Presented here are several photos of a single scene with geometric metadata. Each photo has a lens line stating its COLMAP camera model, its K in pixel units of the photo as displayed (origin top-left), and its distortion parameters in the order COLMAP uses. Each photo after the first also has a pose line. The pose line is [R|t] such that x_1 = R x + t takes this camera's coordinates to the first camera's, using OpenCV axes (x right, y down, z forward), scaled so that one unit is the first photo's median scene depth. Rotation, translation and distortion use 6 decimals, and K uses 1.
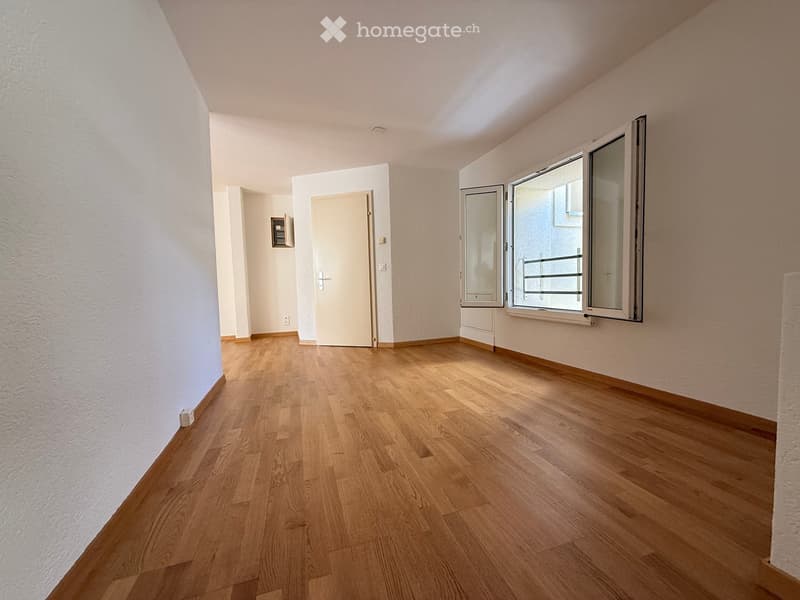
lens RADIAL K [[316.5, 0, 399.5], [0, 316.5, 300.7], [0, 0, 1]] dist [-0.002972, -0.000067]
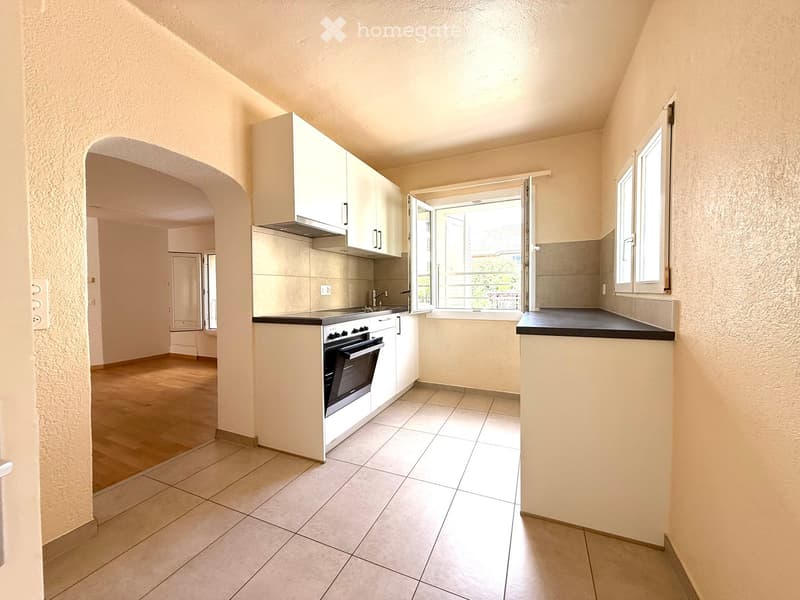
lens RADIAL K [[316.5, 0, 399.6], [0, 316.5, 298.3], [0, 0, 1]] dist [-0.002972, -0.000067]
pose [[0.691155, 0.001107, 0.722706, -0.130813], [0.030902, 0.999039, -0.031083, -0.057653], [-0.722046, 0.043816, 0.690456, -0.802258]]
